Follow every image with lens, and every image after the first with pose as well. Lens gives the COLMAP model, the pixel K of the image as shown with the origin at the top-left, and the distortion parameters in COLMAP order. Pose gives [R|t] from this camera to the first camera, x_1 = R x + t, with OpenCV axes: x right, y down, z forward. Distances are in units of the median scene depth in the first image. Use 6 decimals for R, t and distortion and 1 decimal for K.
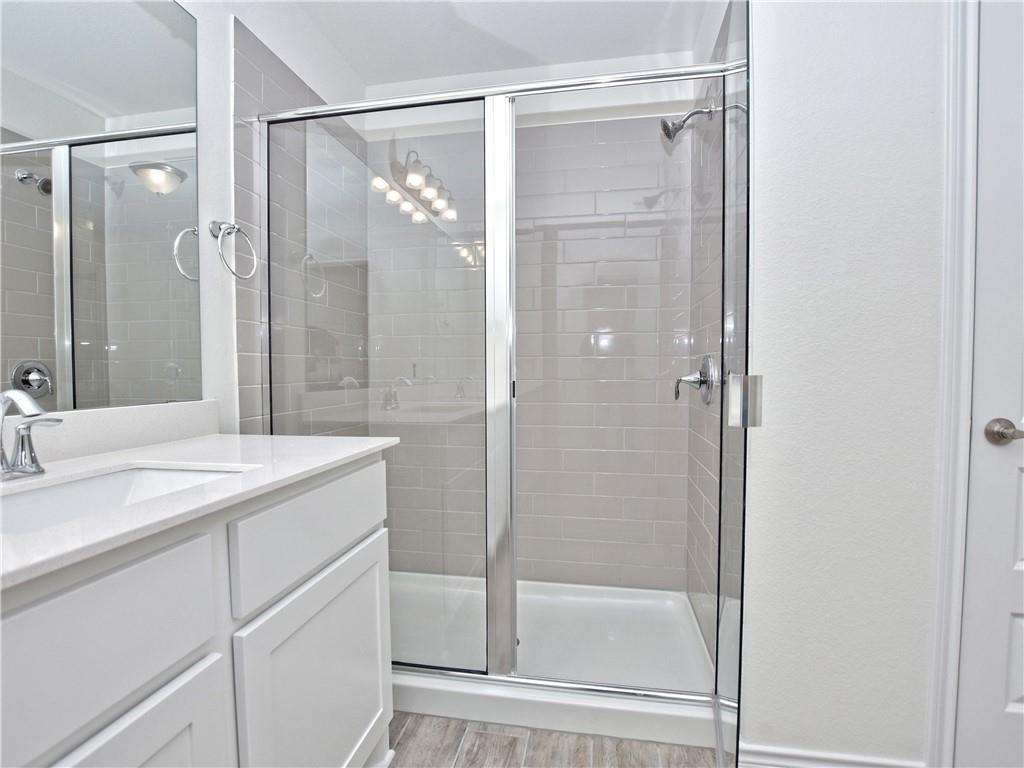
lens RADIAL K [[508.9, 0, 507.5], [0, 508.9, 385.4], [0, 0, 1]] dist [-0.025224, 0.002748]
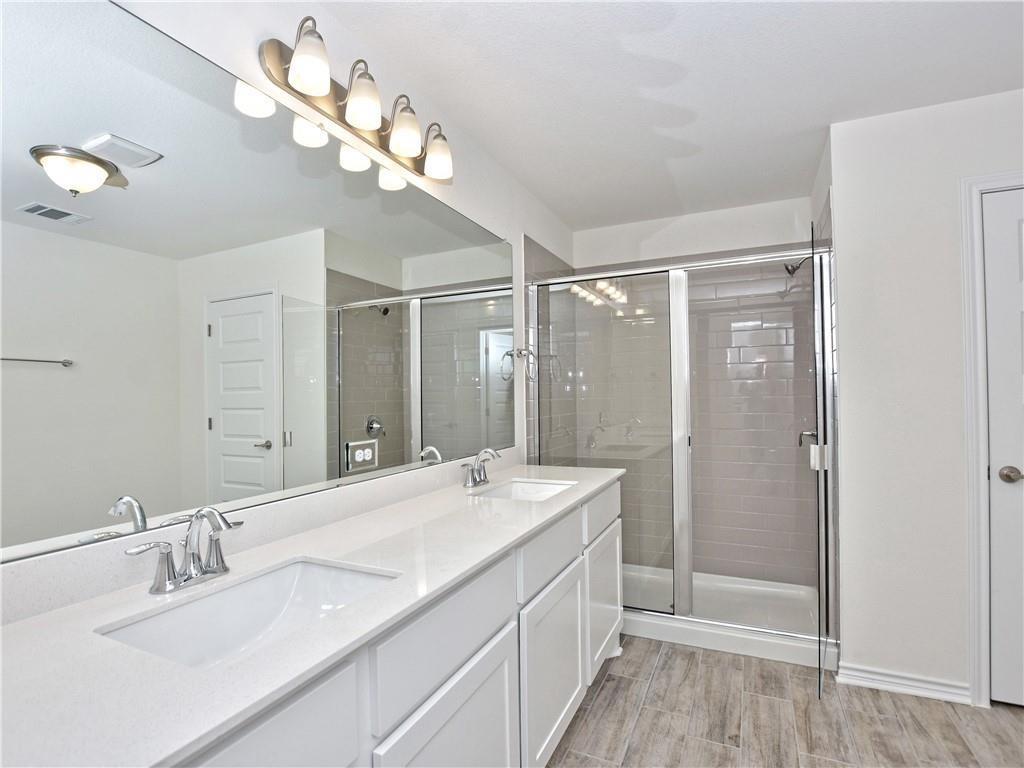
lens RADIAL K [[508.9, 0, 514.3], [0, 508.9, 389.4], [0, 0, 1]] dist [-0.025224, 0.002748]
pose [[0.968643, -0.013158, -0.248109, -0.130337], [0.002056, 0.998987, -0.044952, -0.090788], [0.248450, 0.043032, 0.967688, -0.775585]]
